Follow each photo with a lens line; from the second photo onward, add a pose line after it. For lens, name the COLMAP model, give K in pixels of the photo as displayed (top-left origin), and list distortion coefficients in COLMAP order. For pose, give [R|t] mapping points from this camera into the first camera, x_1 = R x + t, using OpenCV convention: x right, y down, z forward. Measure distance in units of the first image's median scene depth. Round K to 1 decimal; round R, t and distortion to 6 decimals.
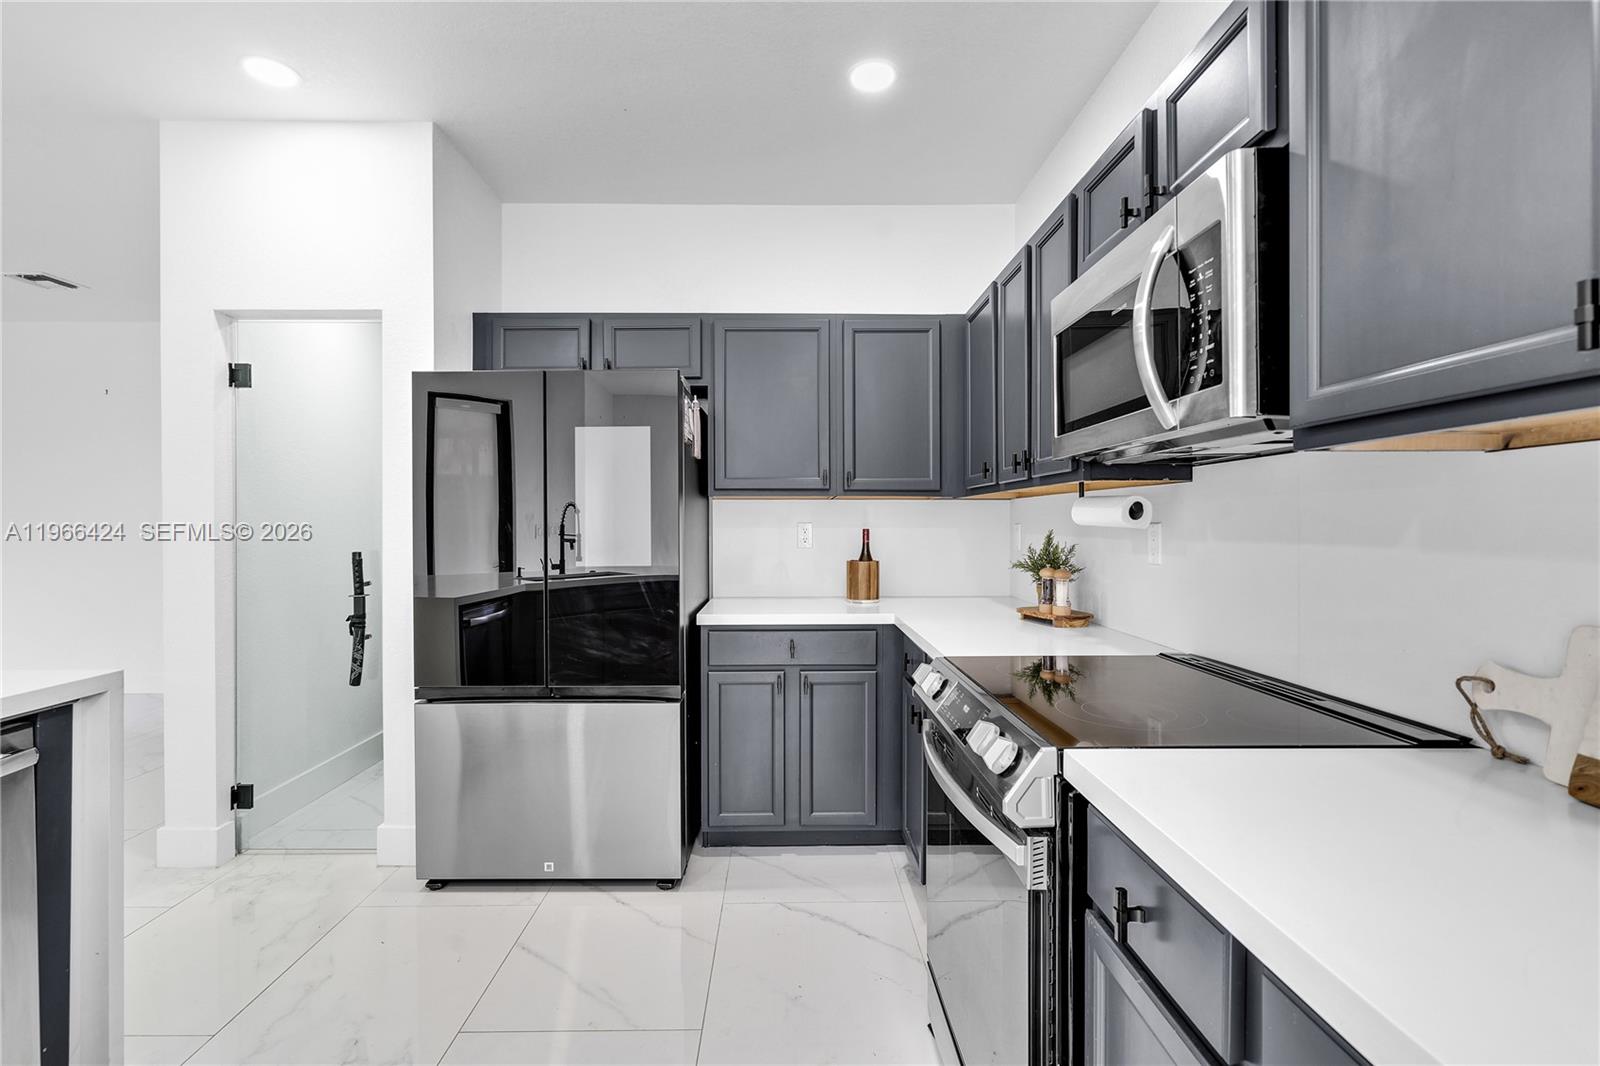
lens RADIAL K [[736.1, 0, 800.0], [0, 736.1, 533.0], [0, 0, 1]] dist [0.002306, 0.000278]
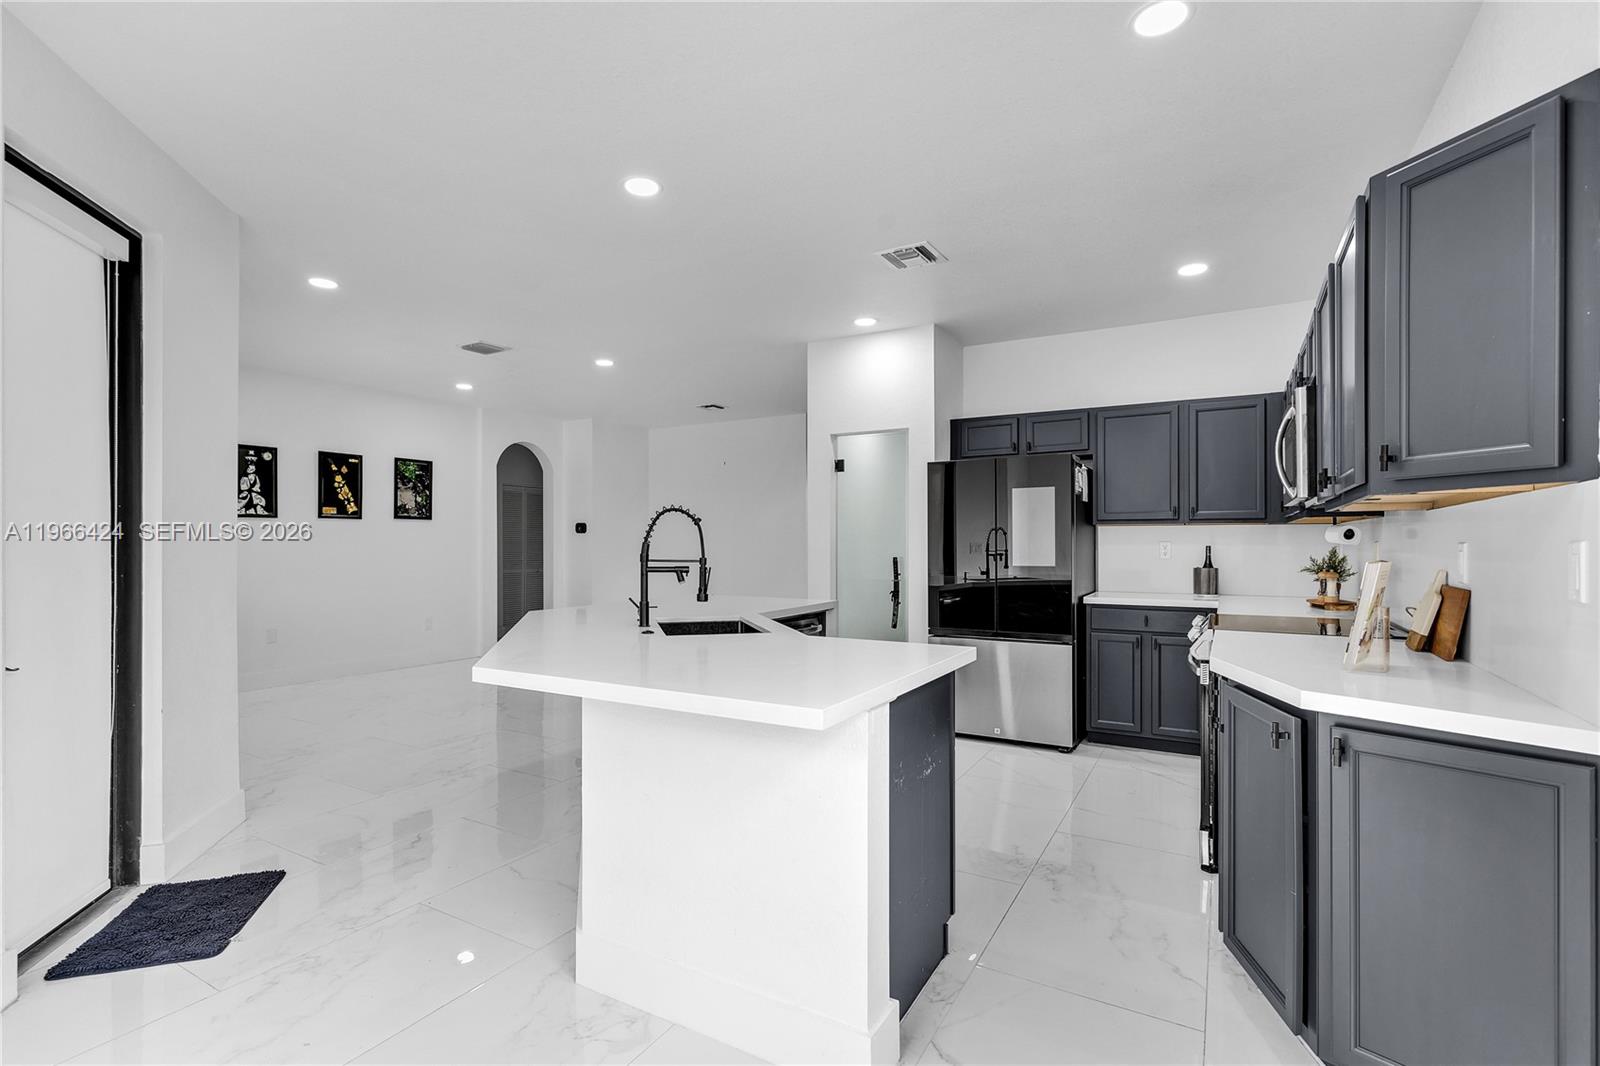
lens RADIAL K [[806.3, 0, 800.0], [0, 806.3, 533.0], [0, 0, 1]] dist [-0.022861, 0.000094]
pose [[0.871908, -0.004994, -0.489645, 0.185192], [-0.007443, 0.999697, -0.023449, 0.013737], [0.489614, 0.024090, 0.871607, -0.872139]]
